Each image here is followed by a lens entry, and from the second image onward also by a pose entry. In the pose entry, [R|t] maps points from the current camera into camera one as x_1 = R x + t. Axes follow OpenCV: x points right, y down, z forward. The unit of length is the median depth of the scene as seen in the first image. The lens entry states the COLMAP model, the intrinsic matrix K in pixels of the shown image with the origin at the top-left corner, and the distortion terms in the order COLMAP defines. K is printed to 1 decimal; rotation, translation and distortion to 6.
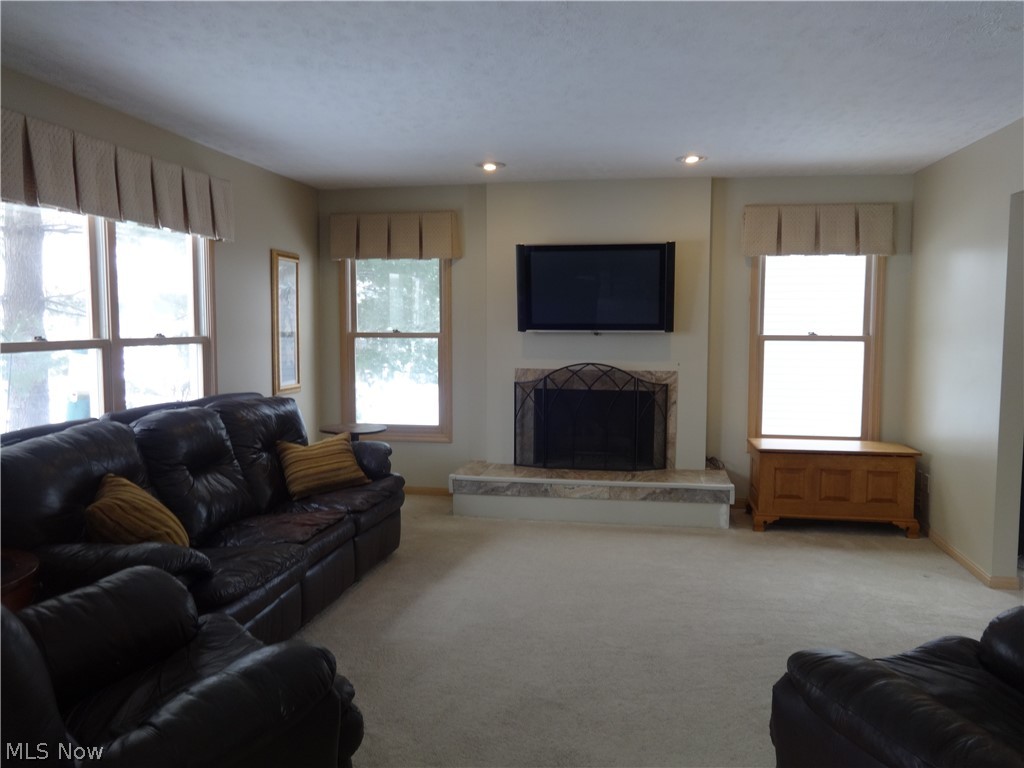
lens RADIAL K [[764.9, 0, 512.0], [0, 764.9, 384.0], [0, 0, 1]] dist [-0.004278, 0.002601]
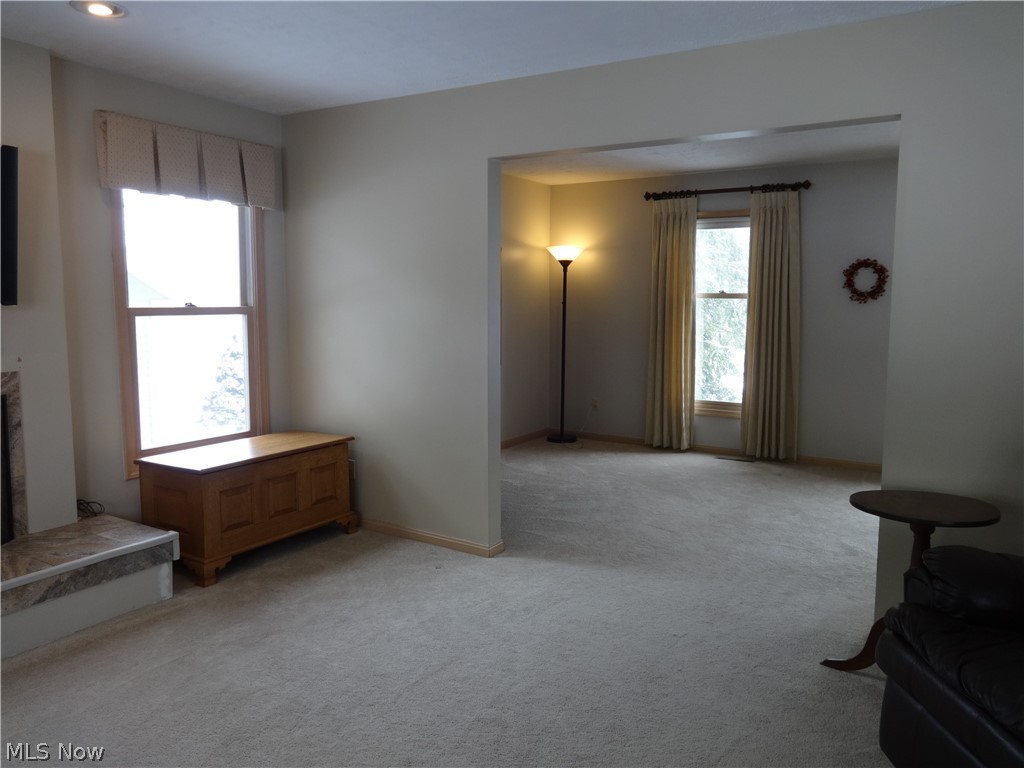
lens RADIAL K [[764.9, 0, 512.0], [0, 764.9, 384.0], [0, 0, 1]] dist [-0.004278, 0.002601]
pose [[0.377720, -0.105958, 0.919837, -0.190284], [0.074448, 0.993690, 0.083894, -0.028966], [-0.922922, 0.036792, 0.383225, 0.436286]]
